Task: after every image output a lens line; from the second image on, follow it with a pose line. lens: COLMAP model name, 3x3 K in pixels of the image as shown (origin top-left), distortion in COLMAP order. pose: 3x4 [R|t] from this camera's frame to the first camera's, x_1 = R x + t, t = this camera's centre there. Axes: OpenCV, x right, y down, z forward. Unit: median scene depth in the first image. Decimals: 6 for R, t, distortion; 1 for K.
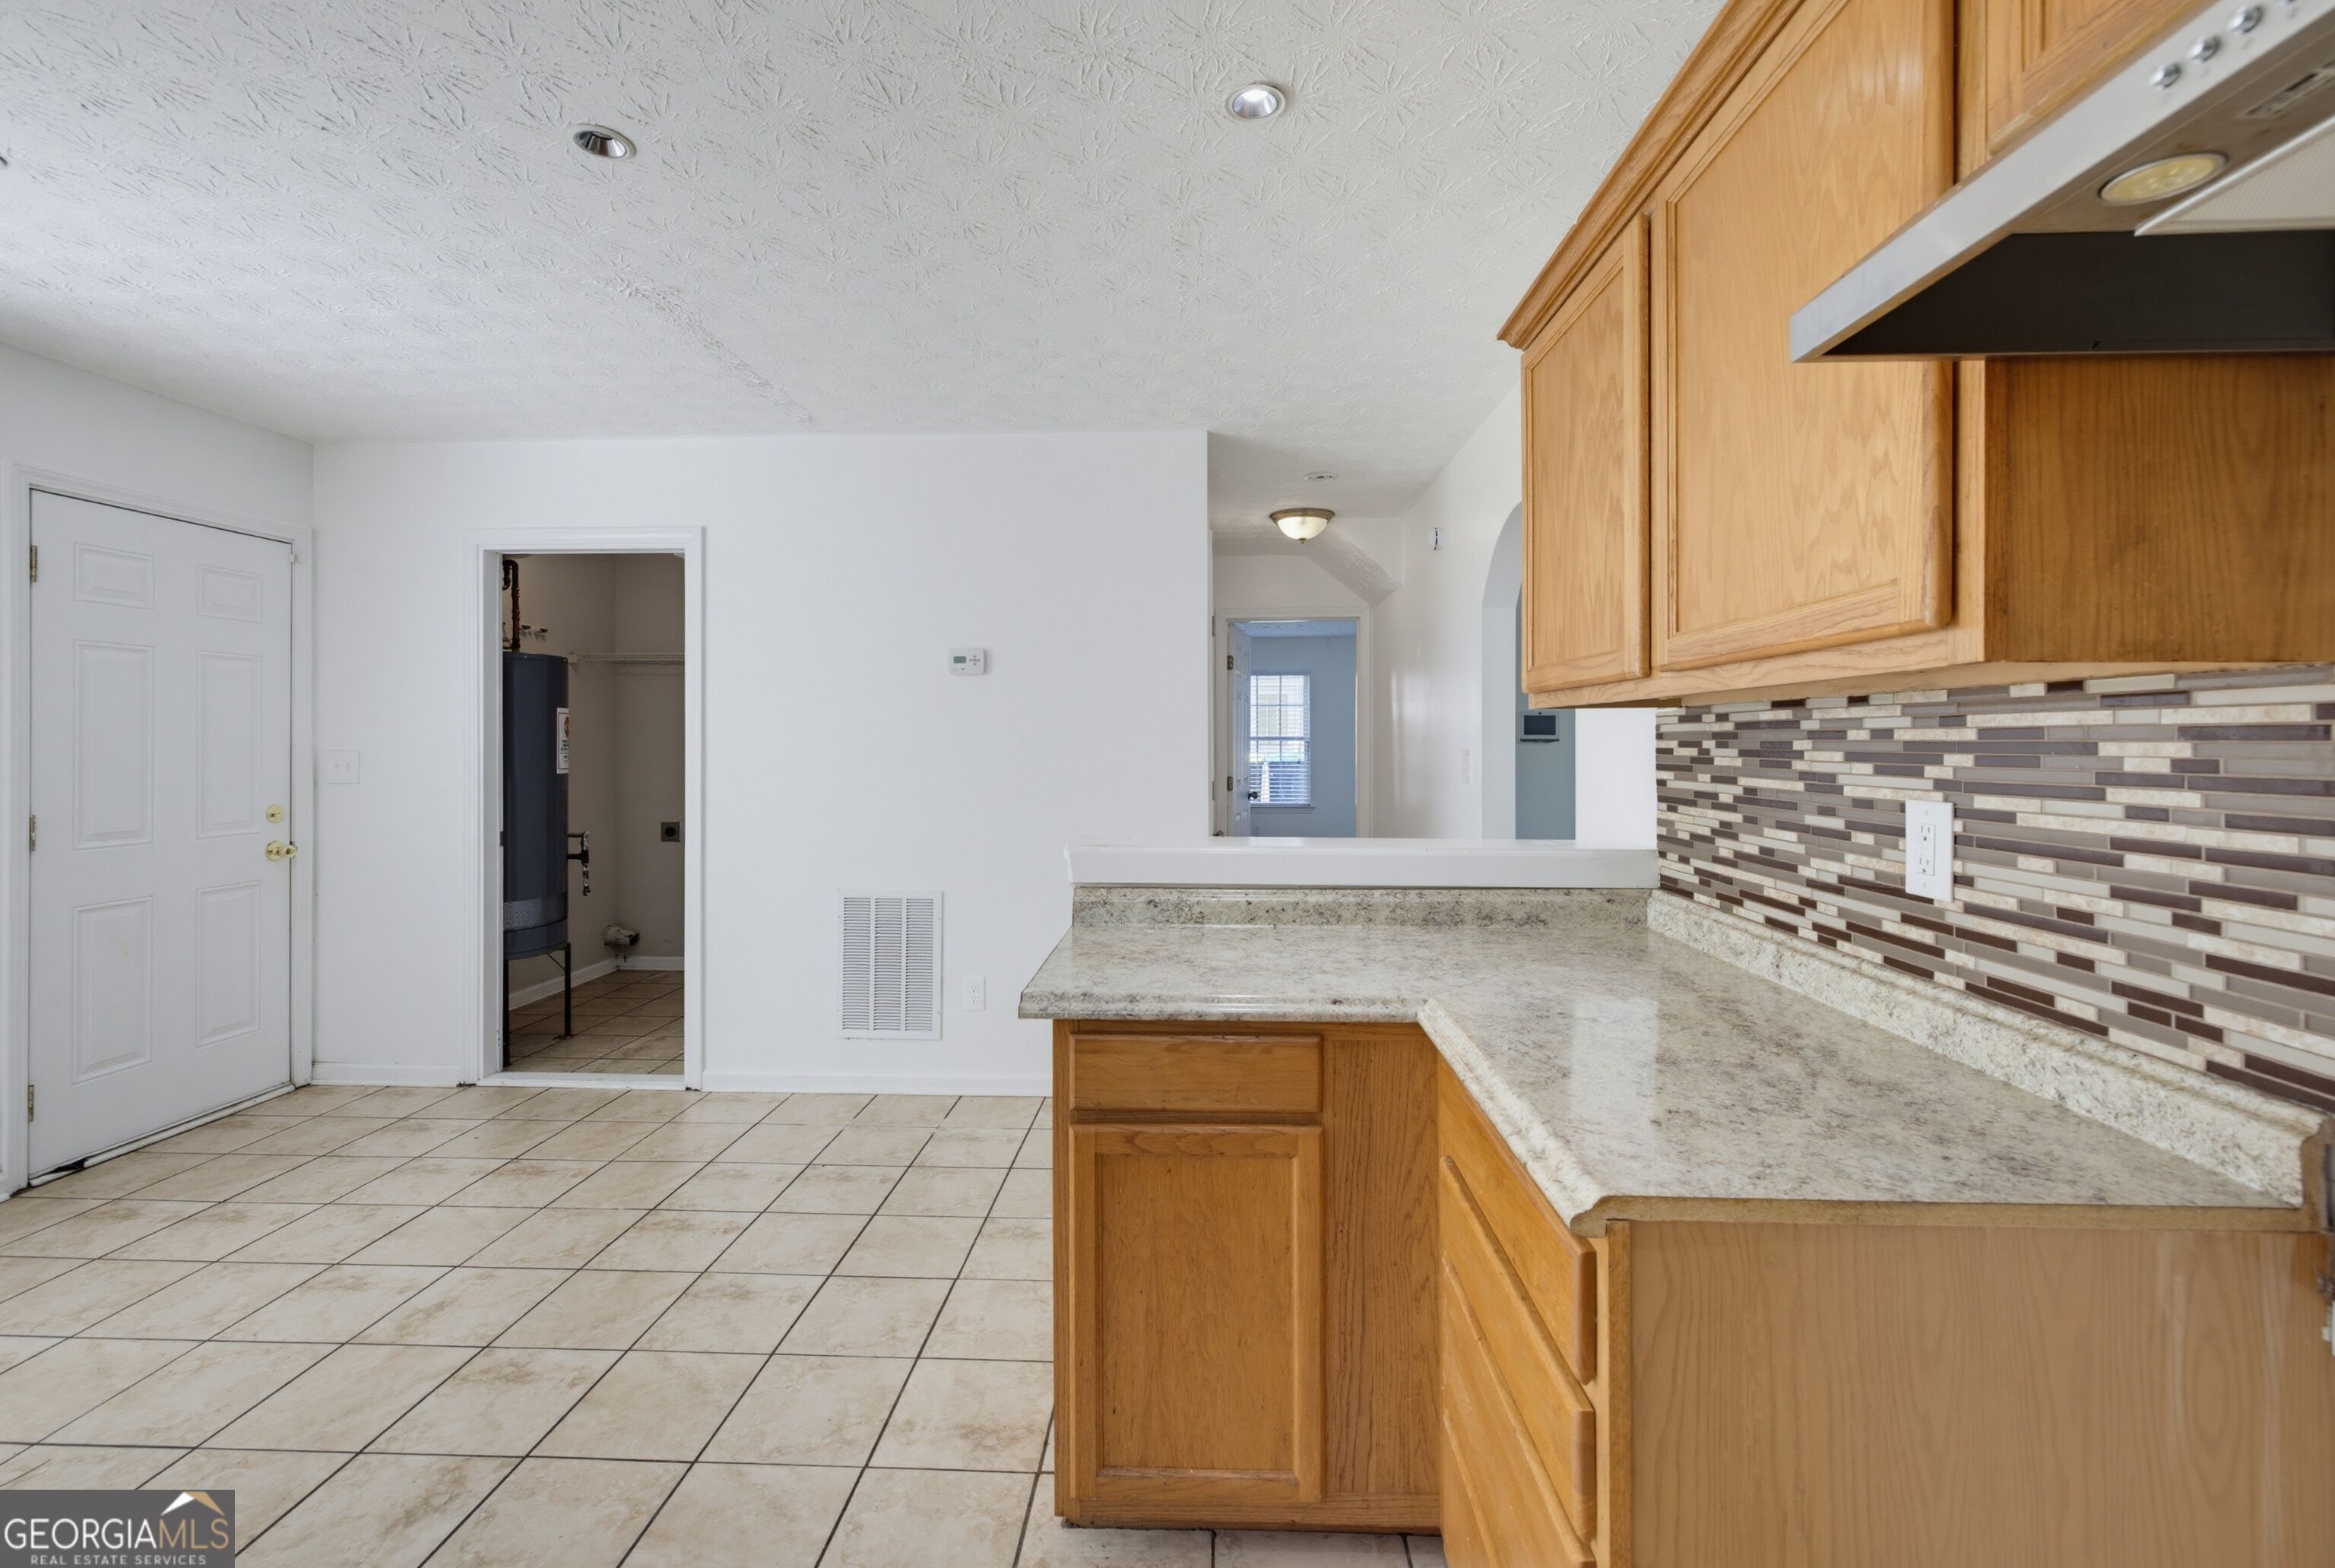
lens RADIAL K [[981.5, 0, 1172.6], [0, 981.5, 739.0], [0, 0, 1]] dist [0.000711, -0.000104]
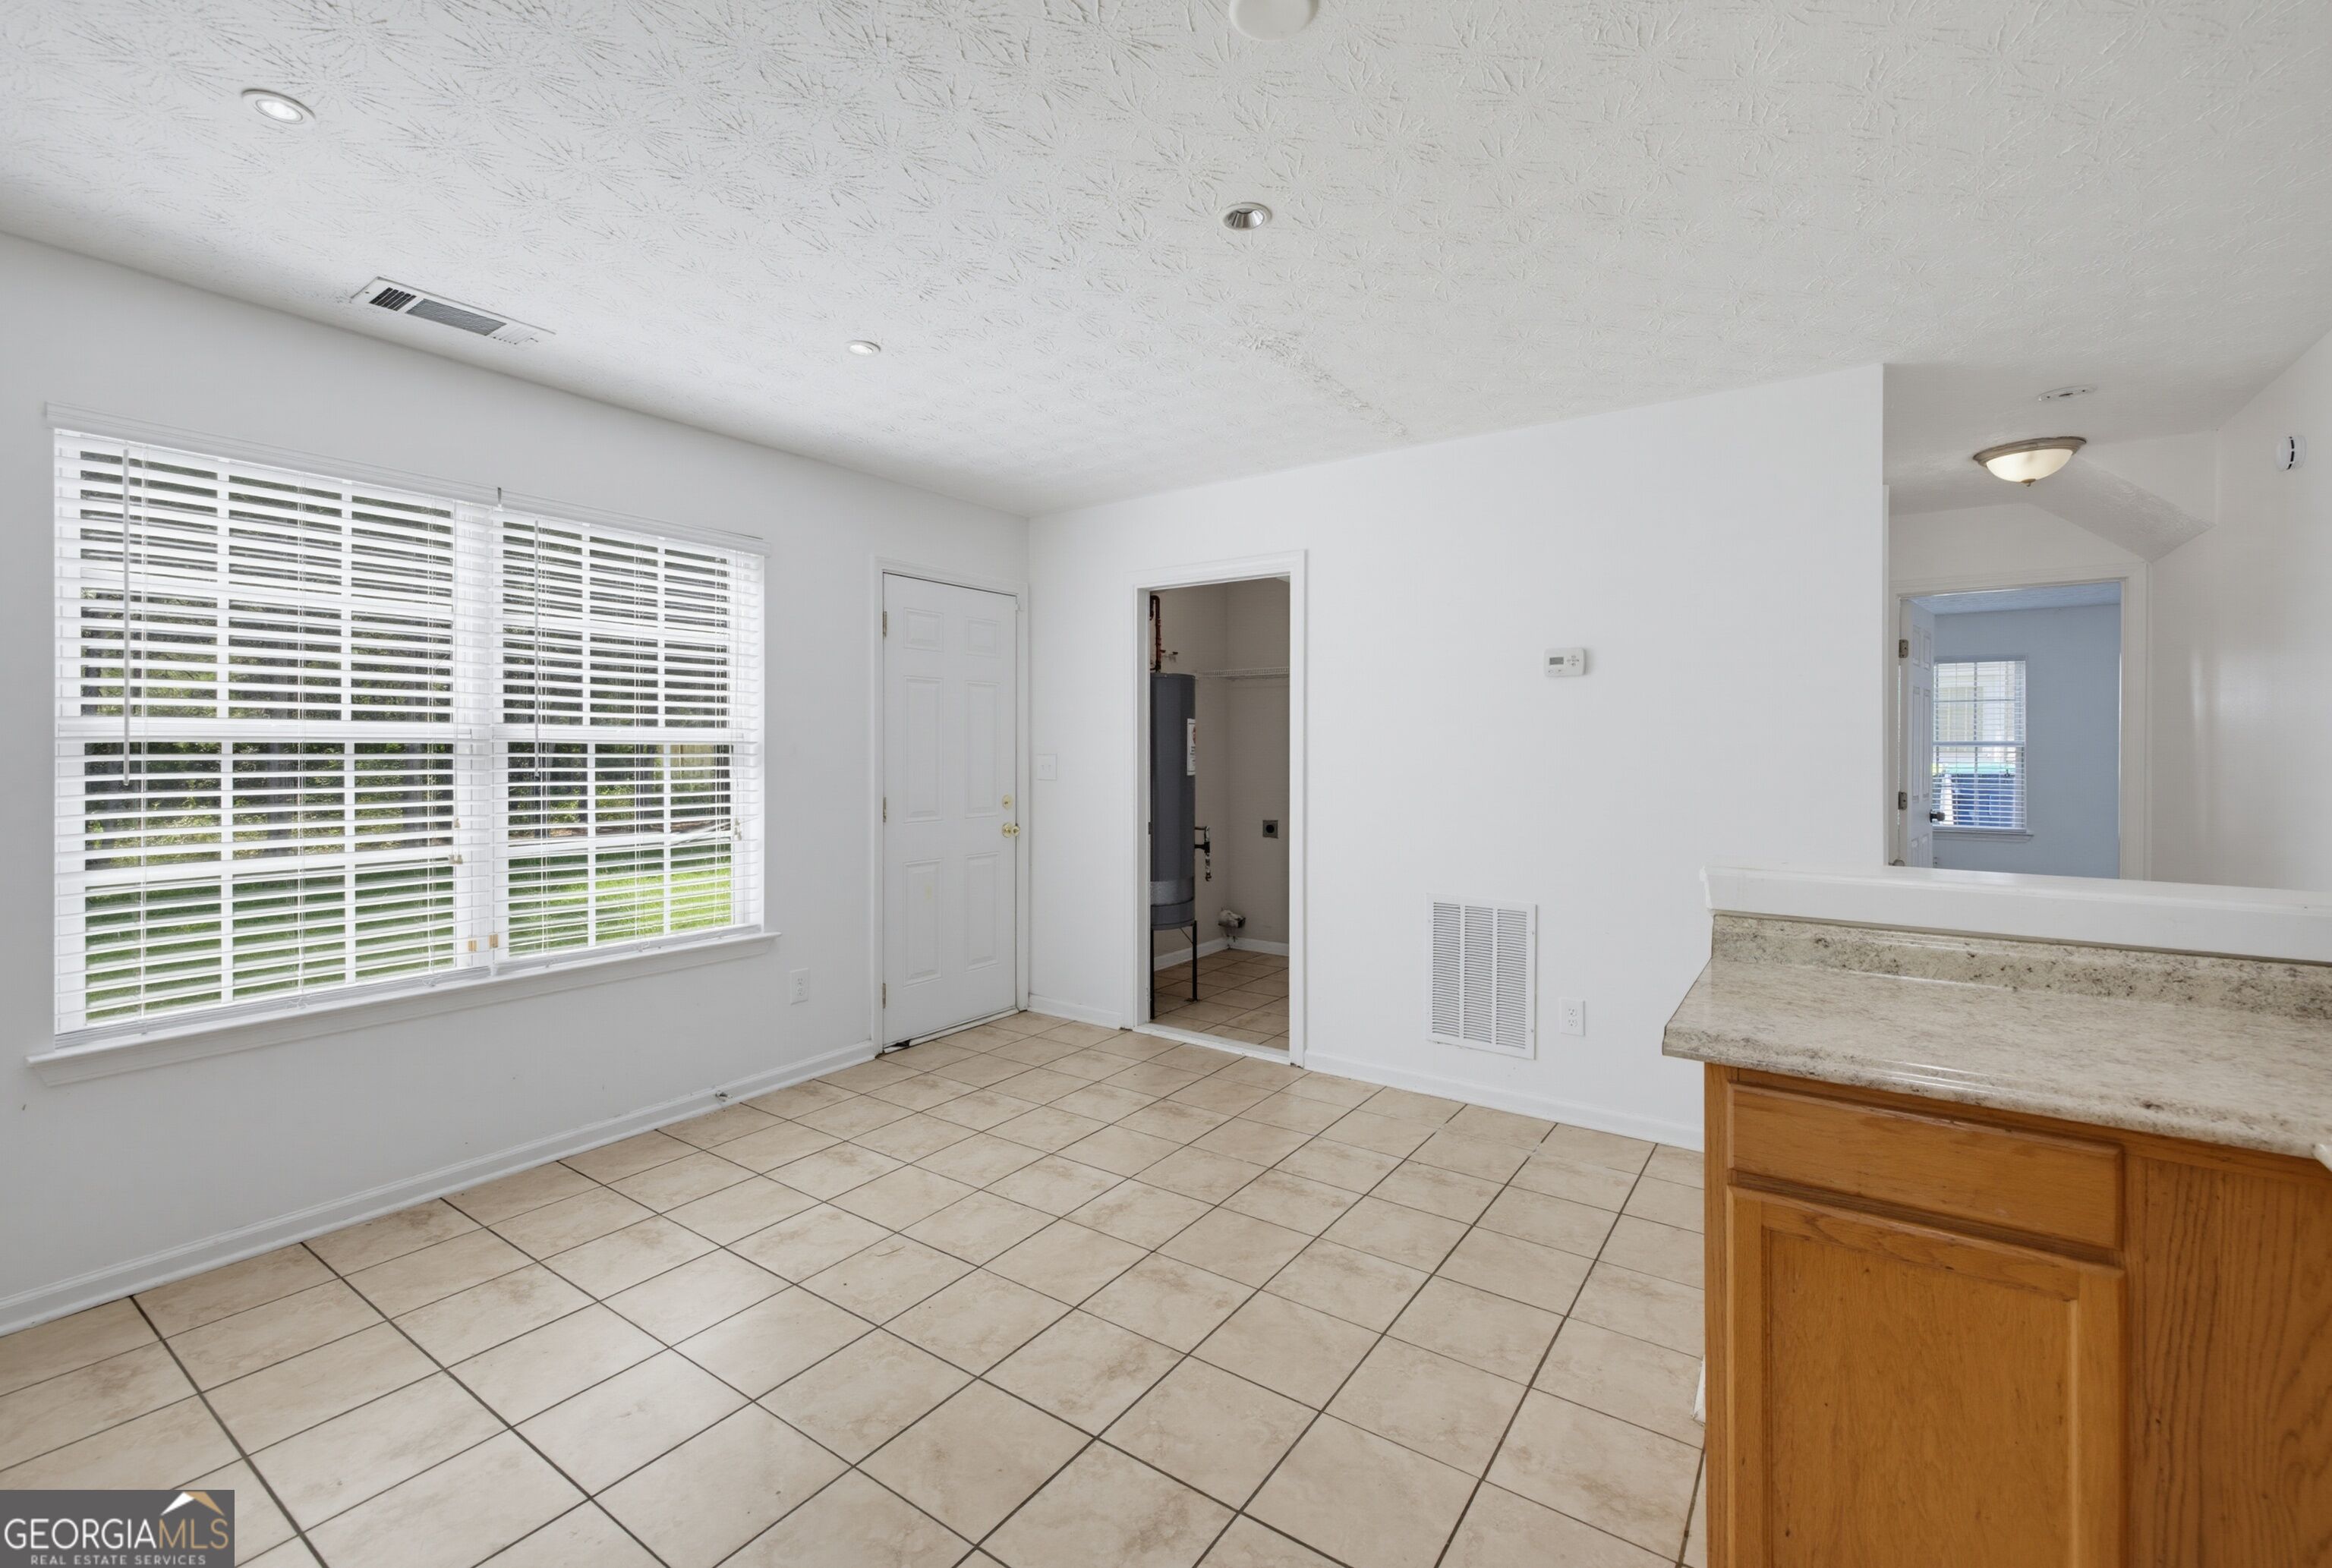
lens RADIAL K [[988.4, 0, 1160.6], [0, 988.4, 749.1], [0, 0, 1]] dist [-0.000127, -0.000614]
pose [[0.841776, 0.002427, -0.539822, -0.041623], [-0.000102, 0.999991, 0.004336, -0.000389], [0.539827, -0.003595, 0.841768, -0.010565]]
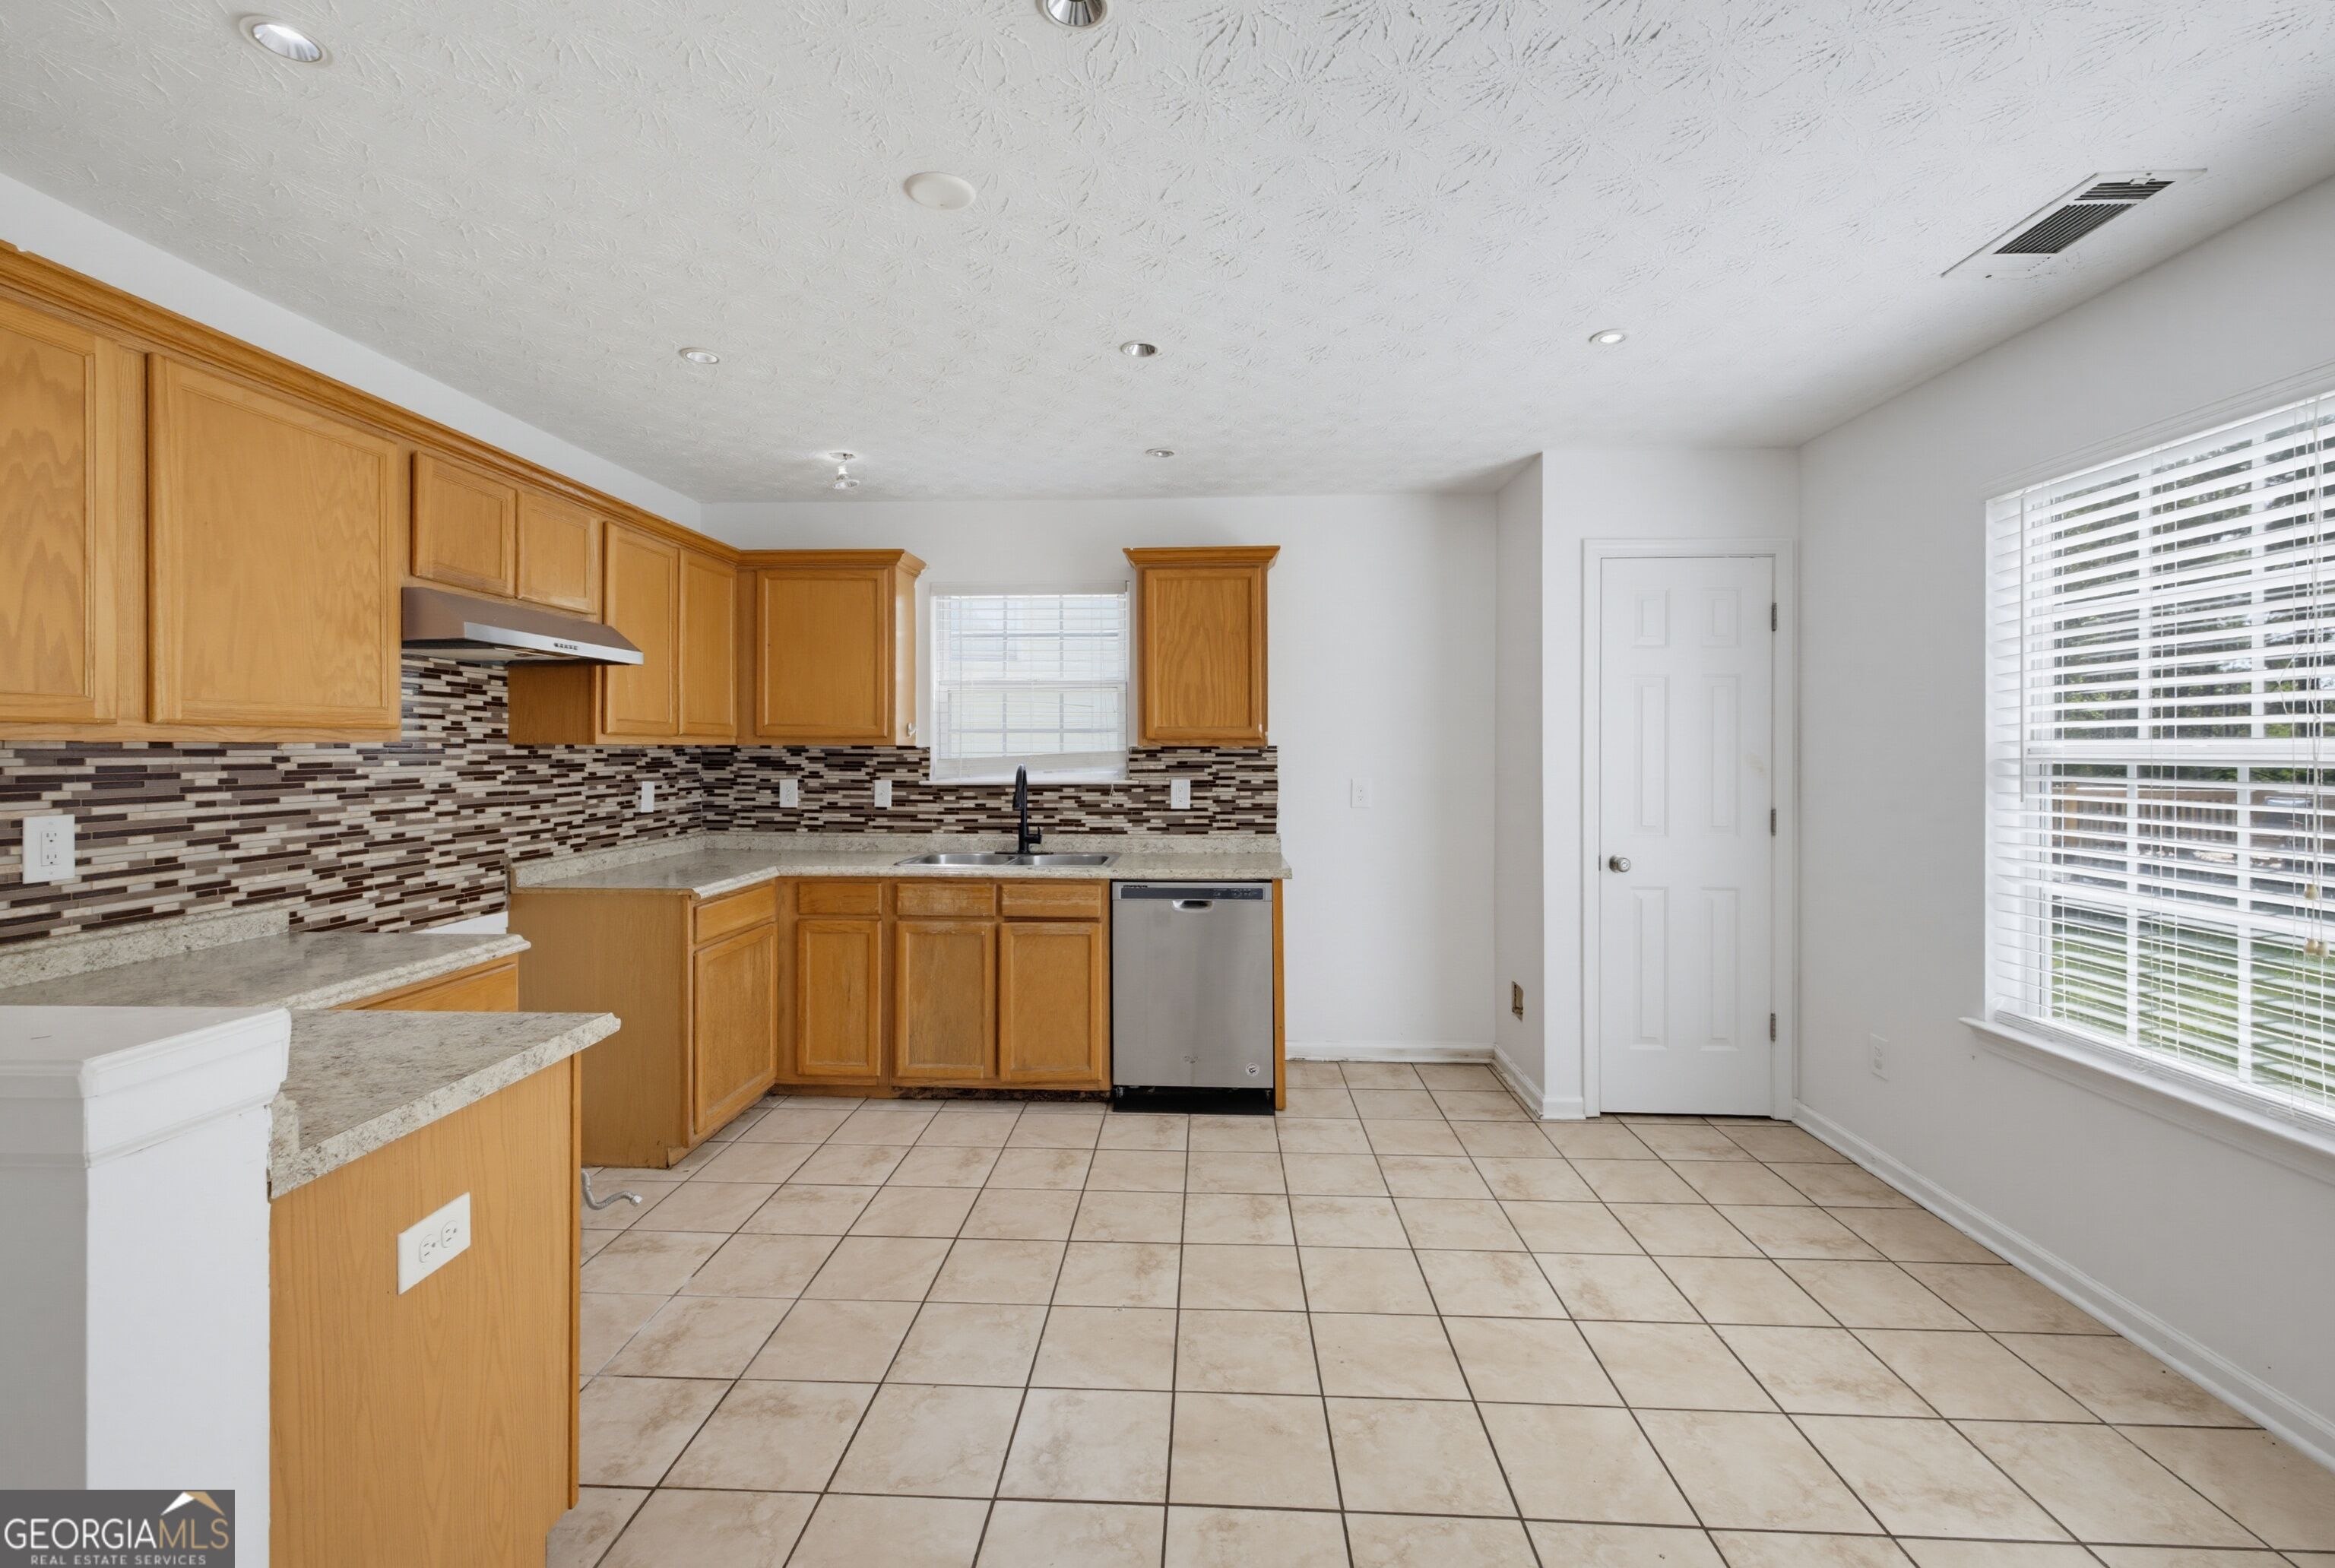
lens RADIAL K [[989.8, 0, 1162.1], [0, 989.8, 749.0], [0, 0, 1]] dist [-0.000127, -0.000614]
pose [[-0.999995, 0.000890, 0.003137, -0.568263], [0.000879, 0.999994, -0.003496, -0.018916], [-0.003140, -0.003493, -0.999989, 1.550133]]
